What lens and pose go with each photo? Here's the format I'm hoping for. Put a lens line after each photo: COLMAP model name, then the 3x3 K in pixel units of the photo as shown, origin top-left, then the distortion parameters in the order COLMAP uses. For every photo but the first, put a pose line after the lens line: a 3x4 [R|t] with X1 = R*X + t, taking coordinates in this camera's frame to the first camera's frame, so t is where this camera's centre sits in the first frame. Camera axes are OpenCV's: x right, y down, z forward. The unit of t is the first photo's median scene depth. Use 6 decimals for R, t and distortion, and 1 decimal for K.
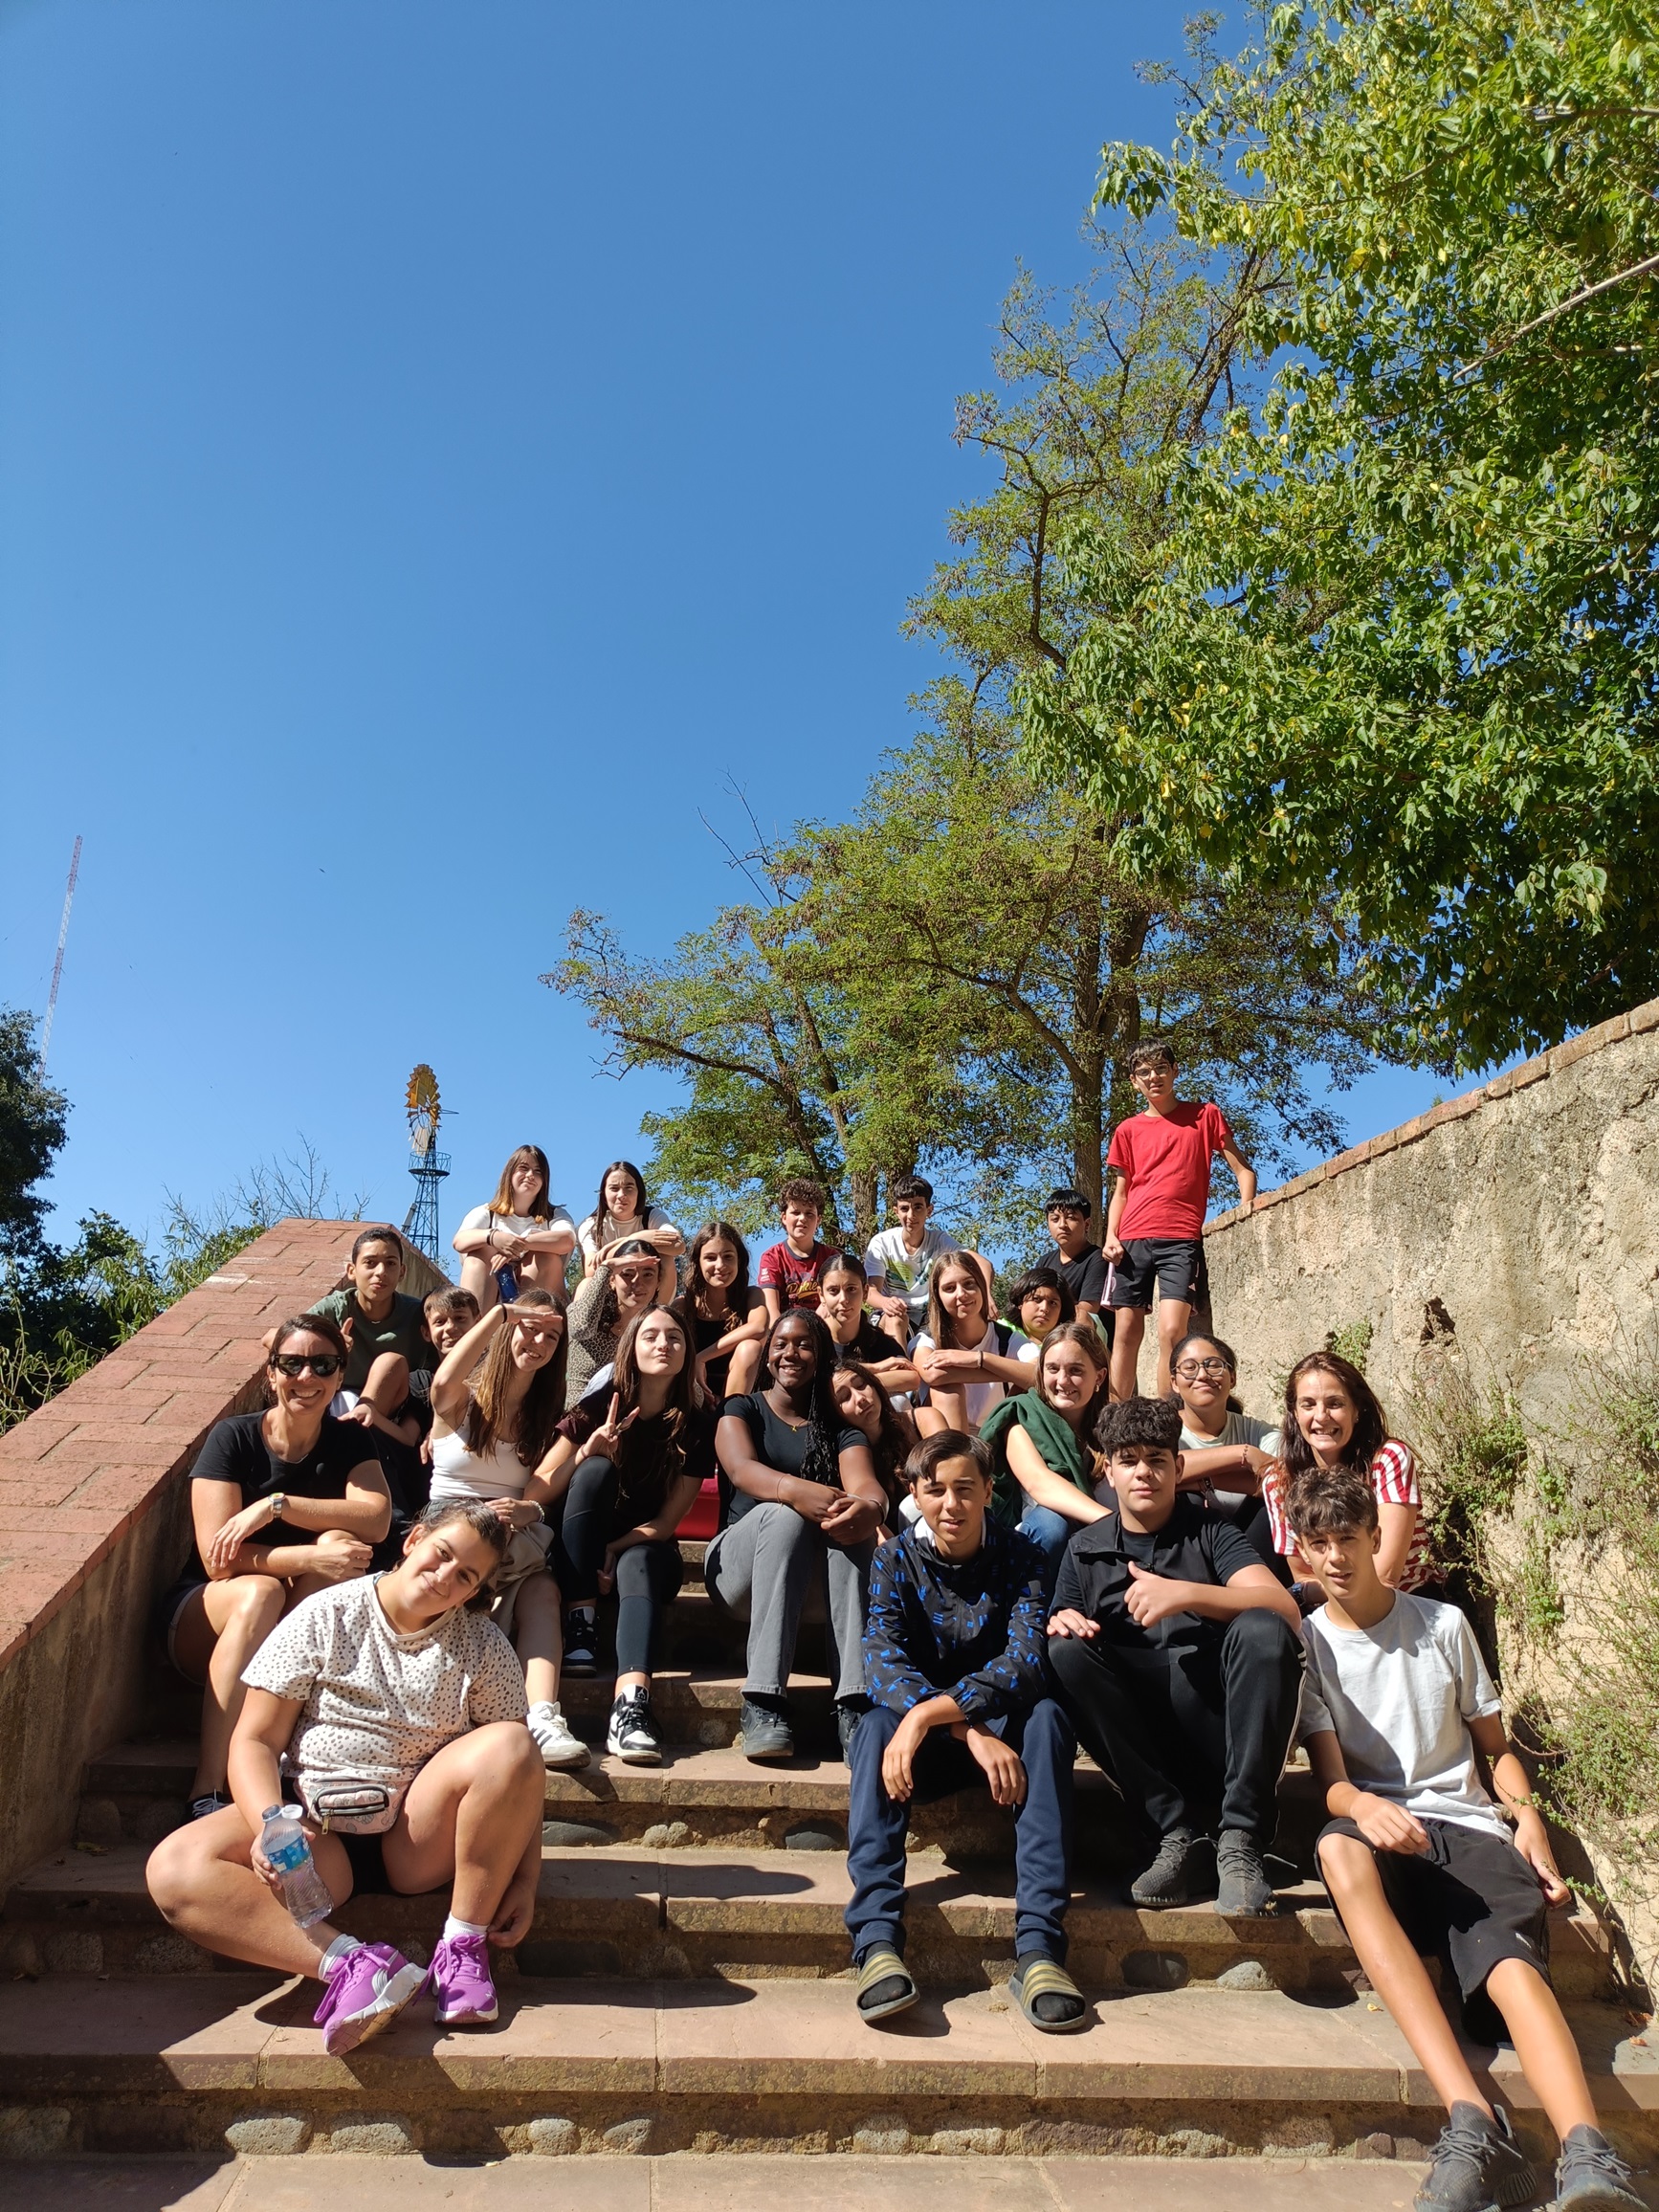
lens RADIAL K [[1510.1, 0, 822.2], [0, 1510.1, 1180.0], [0, 0, 1]] dist [0.064462, 0.001337]
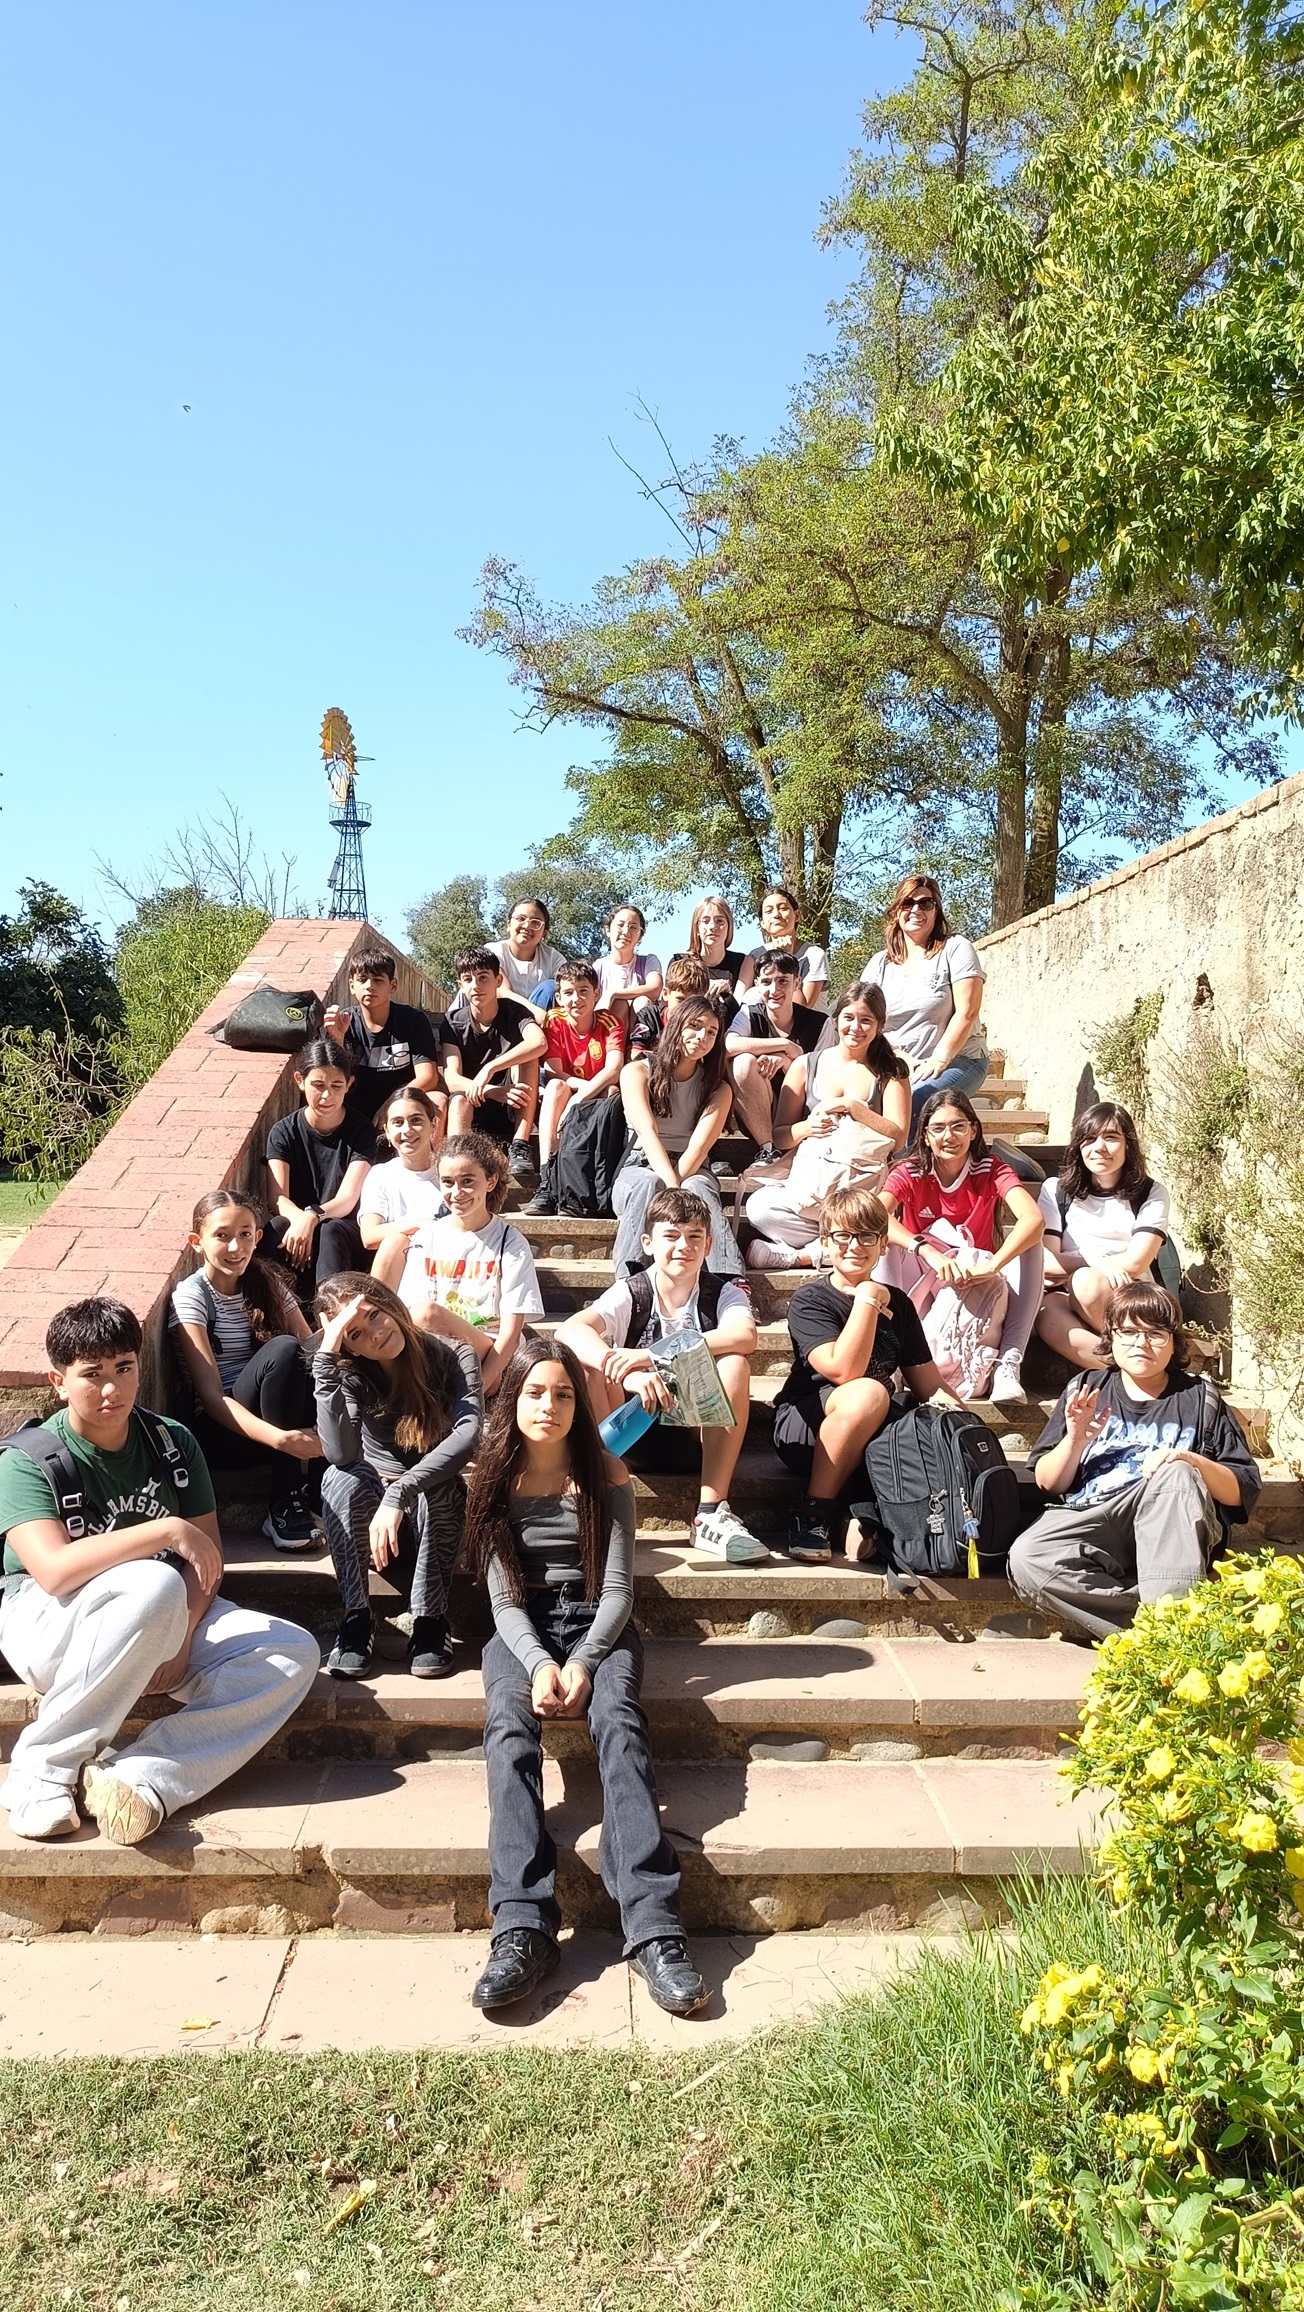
lens RADIAL K [[1570.3, 0, 611.8], [0, 1570.3, 1109.7], [0, 0, 1]] dist [0.072148, -0.017170]
pose [[0.994851, -0.026953, -0.097698, 0.020453], [0.044405, 0.982455, 0.181136, -0.039622], [0.091102, -0.184542, 0.978593, -0.195701]]
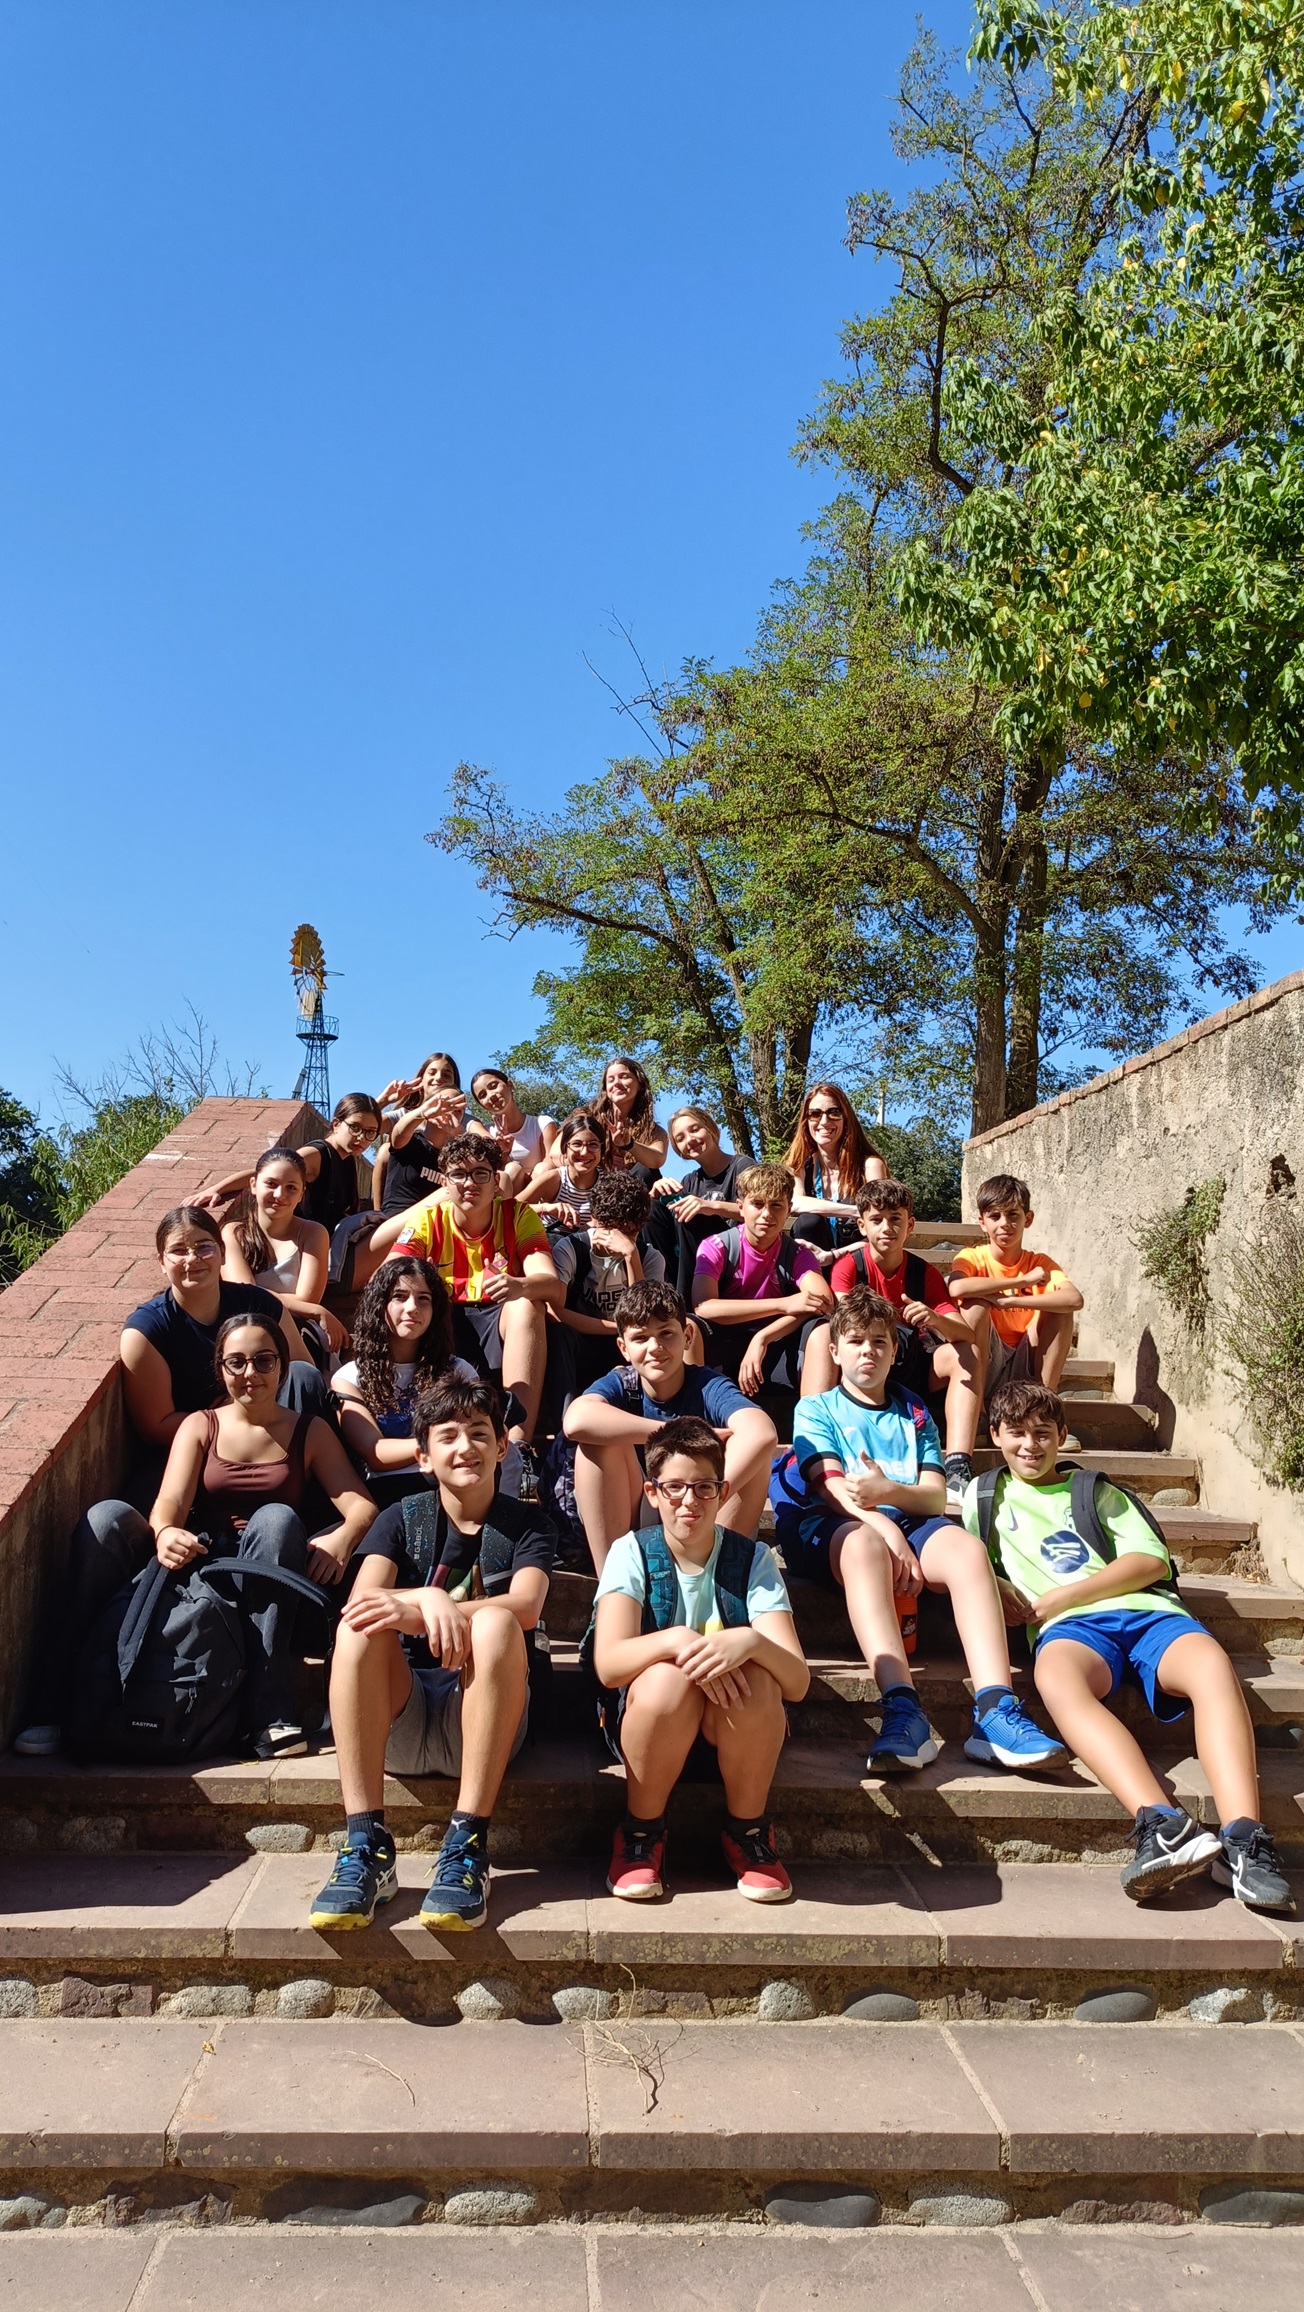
lens RADIAL K [[1570.3, 0, 639.6], [0, 1570.3, 1180.9], [0, 0, 1]] dist [0.072148, -0.017170]
pose [[0.998364, -0.018534, -0.054086, 0.005102], [0.023413, 0.995574, 0.091018, -0.009715], [0.052160, -0.092135, 0.994379, -0.078810]]
